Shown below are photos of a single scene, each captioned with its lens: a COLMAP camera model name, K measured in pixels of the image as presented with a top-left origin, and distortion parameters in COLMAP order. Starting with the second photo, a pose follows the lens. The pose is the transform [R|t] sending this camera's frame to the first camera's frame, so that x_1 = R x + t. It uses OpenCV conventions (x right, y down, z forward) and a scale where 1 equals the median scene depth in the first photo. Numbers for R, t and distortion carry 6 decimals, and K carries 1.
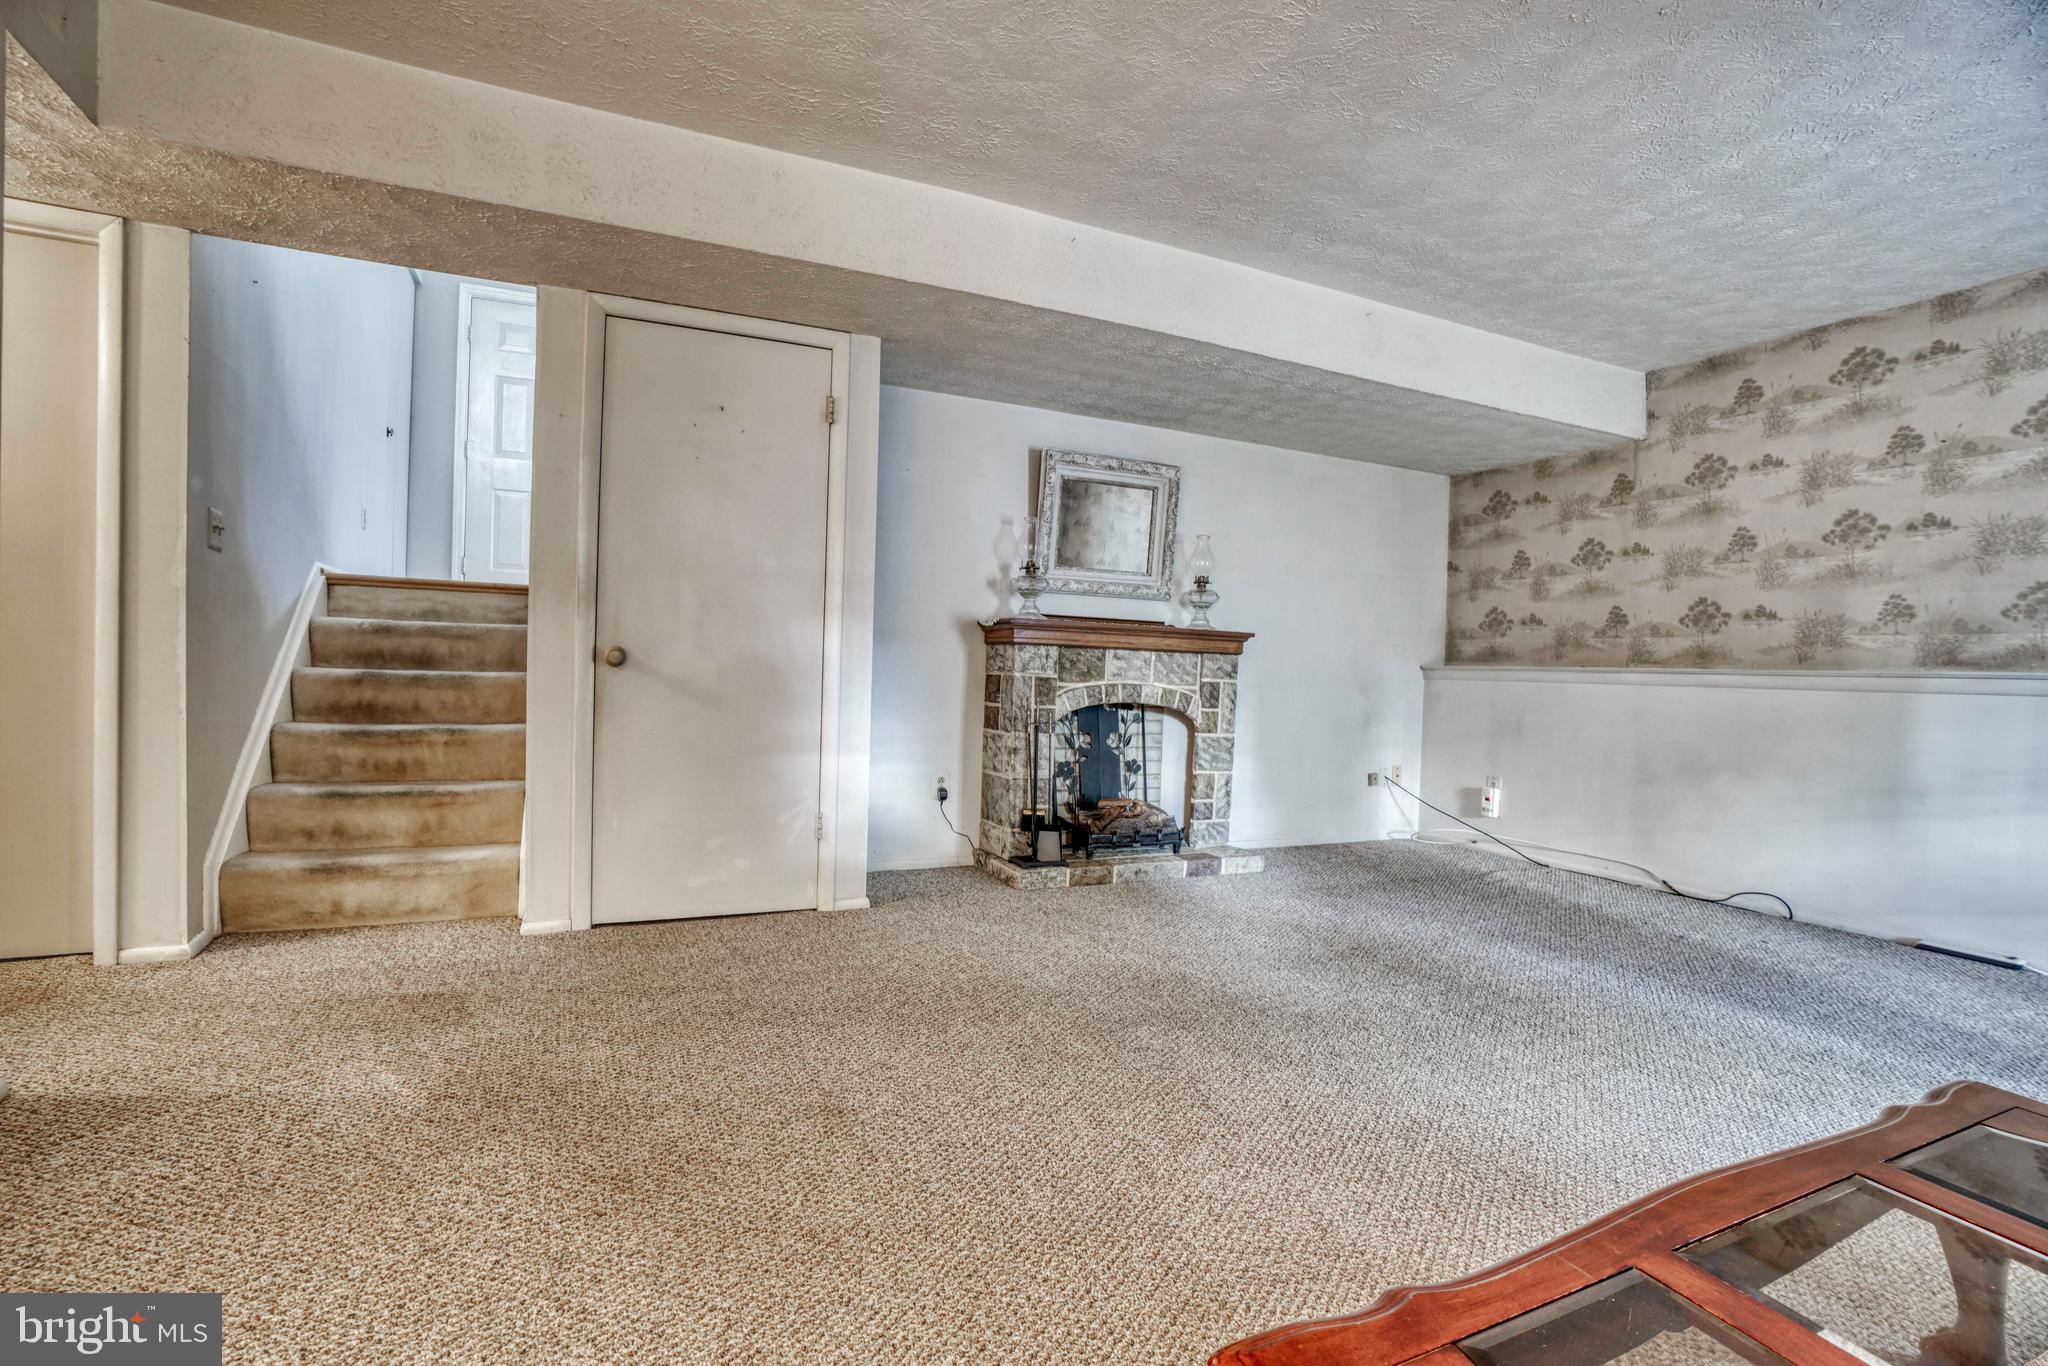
lens RADIAL K [[938.8, 0, 1005.2], [0, 938.8, 695.1], [0, 0, 1]] dist [-0.065129, 0.020956]
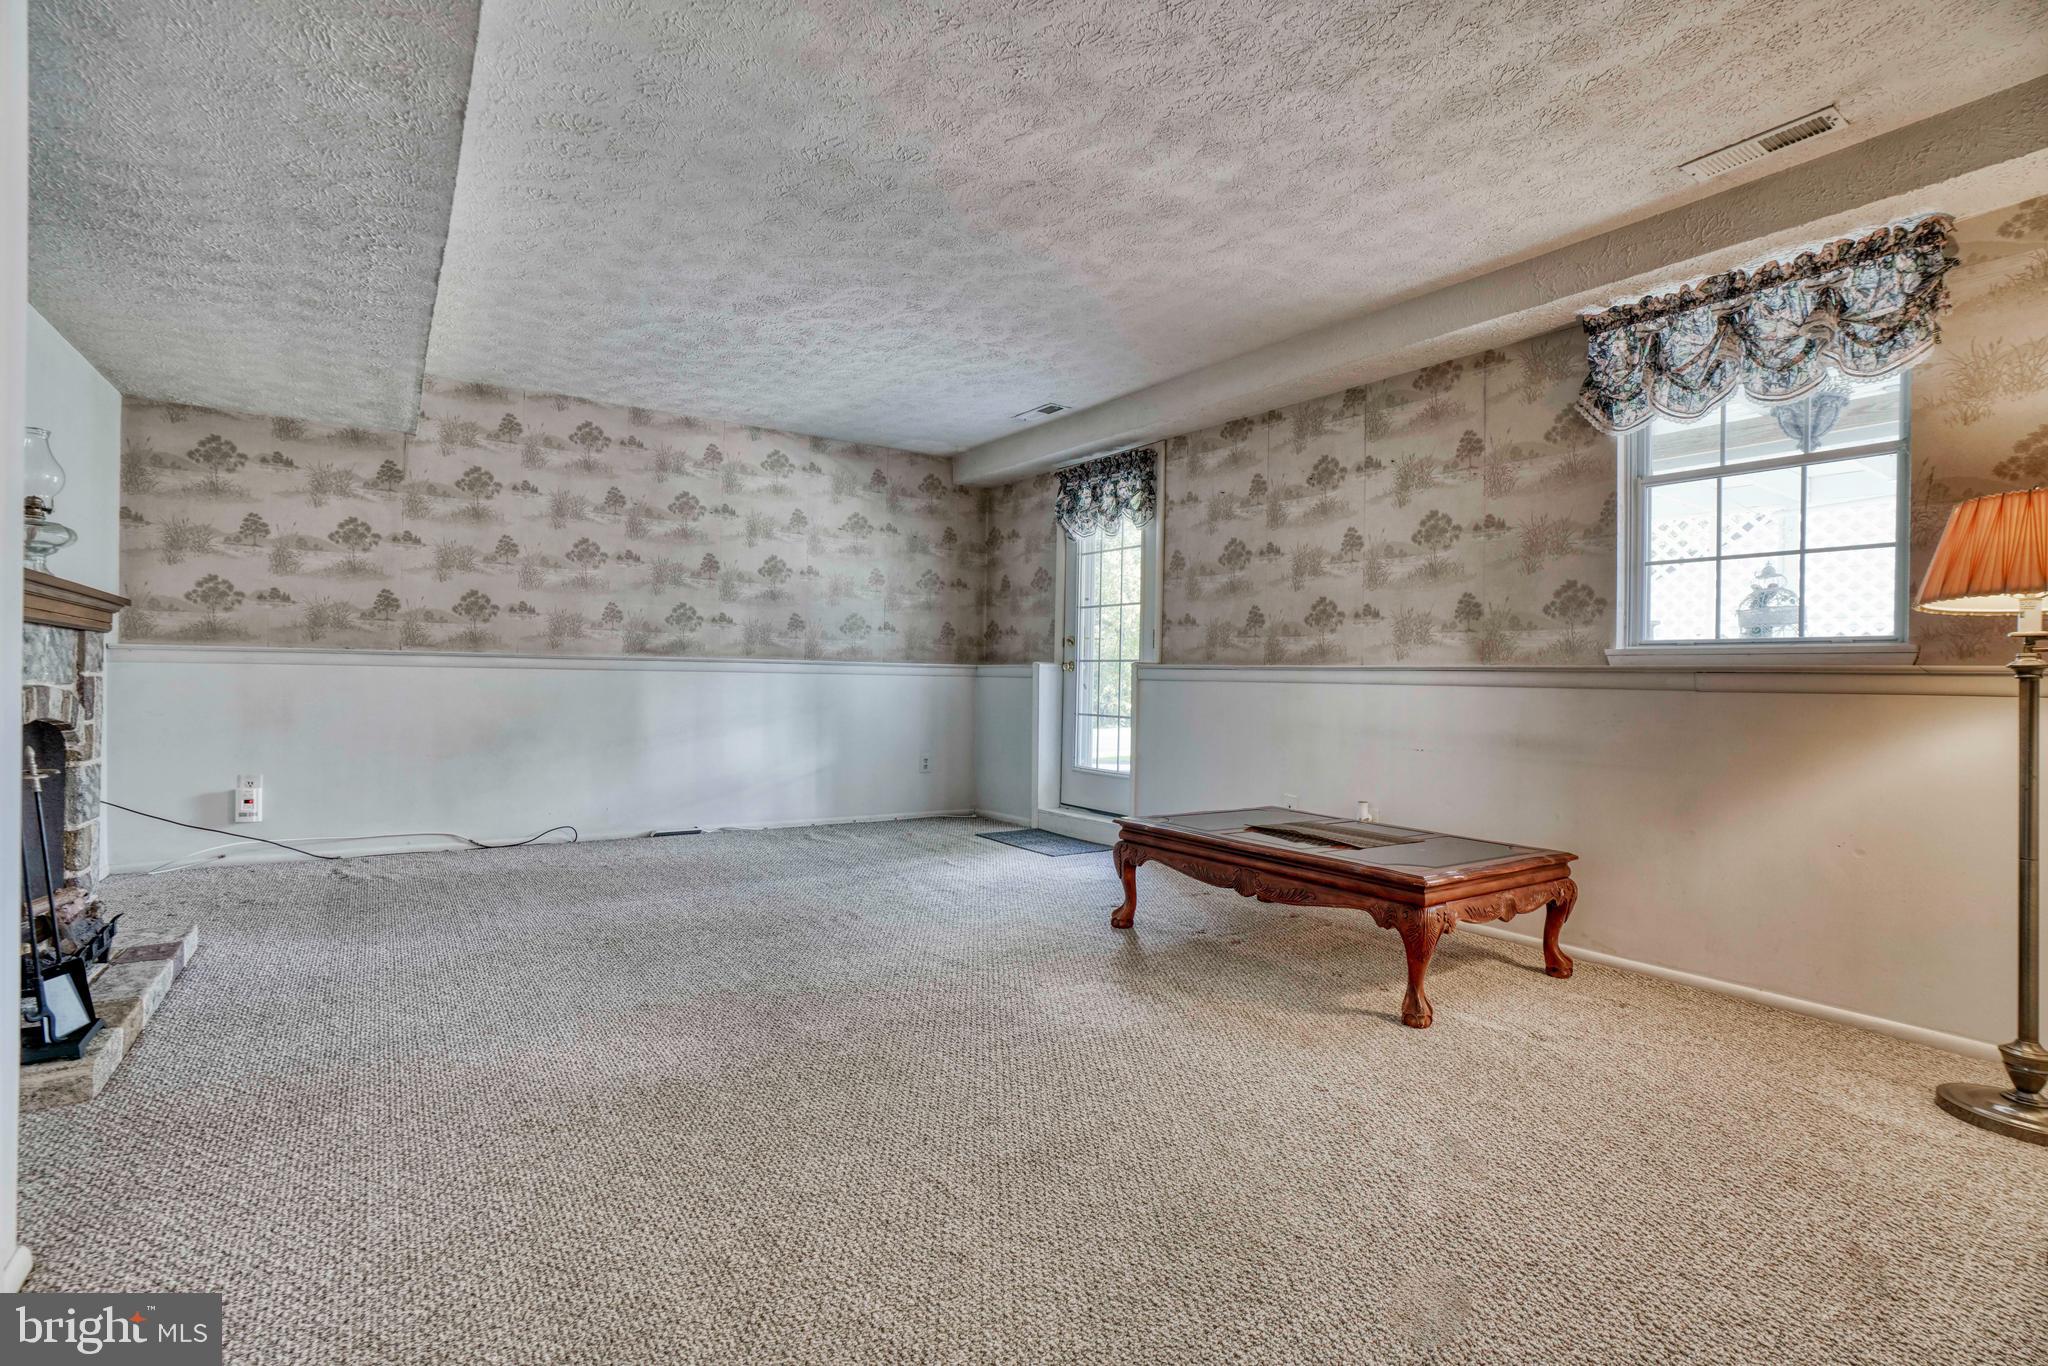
lens RADIAL K [[938.8, 0, 1007.1], [0, 938.8, 687.4], [0, 0, 1]] dist [-0.065129, 0.020956]
pose [[-0.189783, -0.045119, 0.980789, -0.507163], [0.003529, 0.998906, 0.046635, -0.035932], [-0.981820, 0.012312, -0.189416, 0.553862]]
